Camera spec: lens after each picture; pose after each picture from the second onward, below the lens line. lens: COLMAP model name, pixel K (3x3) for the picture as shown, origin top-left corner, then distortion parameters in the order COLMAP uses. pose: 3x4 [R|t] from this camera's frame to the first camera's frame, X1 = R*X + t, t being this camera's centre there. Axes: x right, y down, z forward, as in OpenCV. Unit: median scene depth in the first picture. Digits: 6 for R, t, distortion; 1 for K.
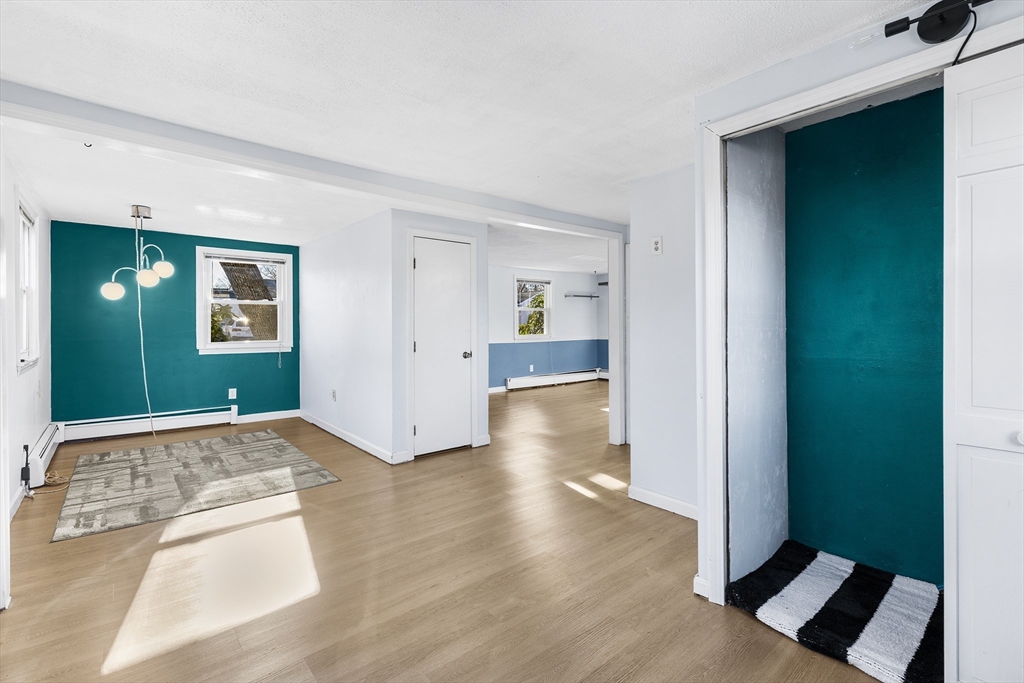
lens RADIAL K [[467.9, 0, 505.6], [0, 467.9, 325.9], [0, 0, 1]] dist [0.004298, -0.000211]
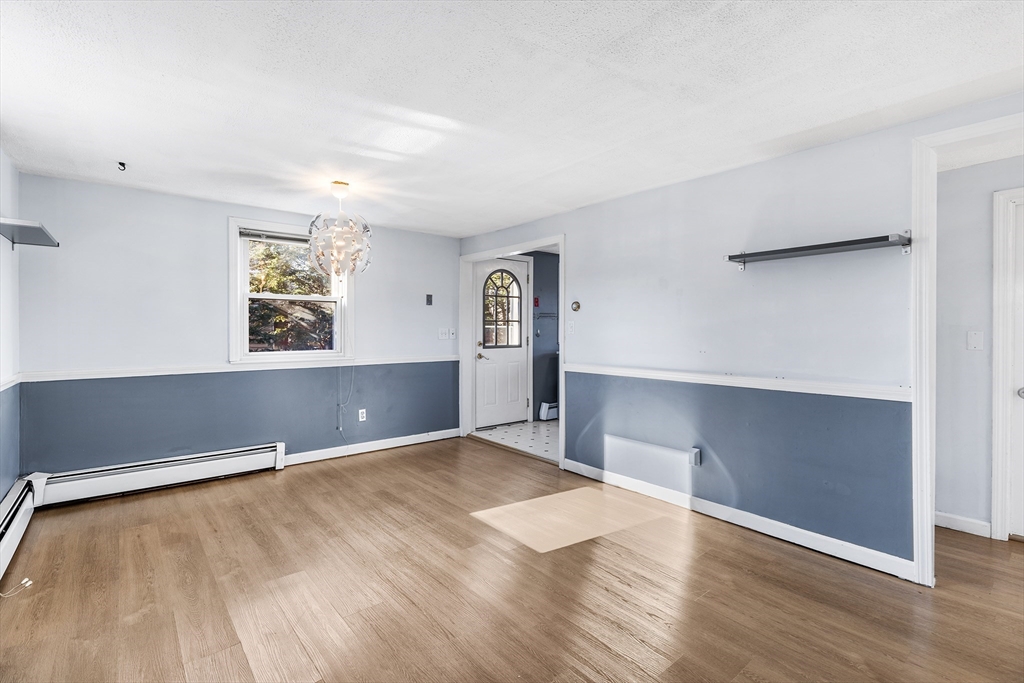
lens RADIAL K [[467.9, 0, 517.8], [0, 467.9, 334.6], [0, 0, 1]] dist [0.004298, -0.000211]
pose [[-0.010839, -0.002071, 0.999939, -0.200981], [0.005280, 0.999984, 0.002128, -0.002223], [-0.999927, 0.005303, -0.010828, 1.195112]]
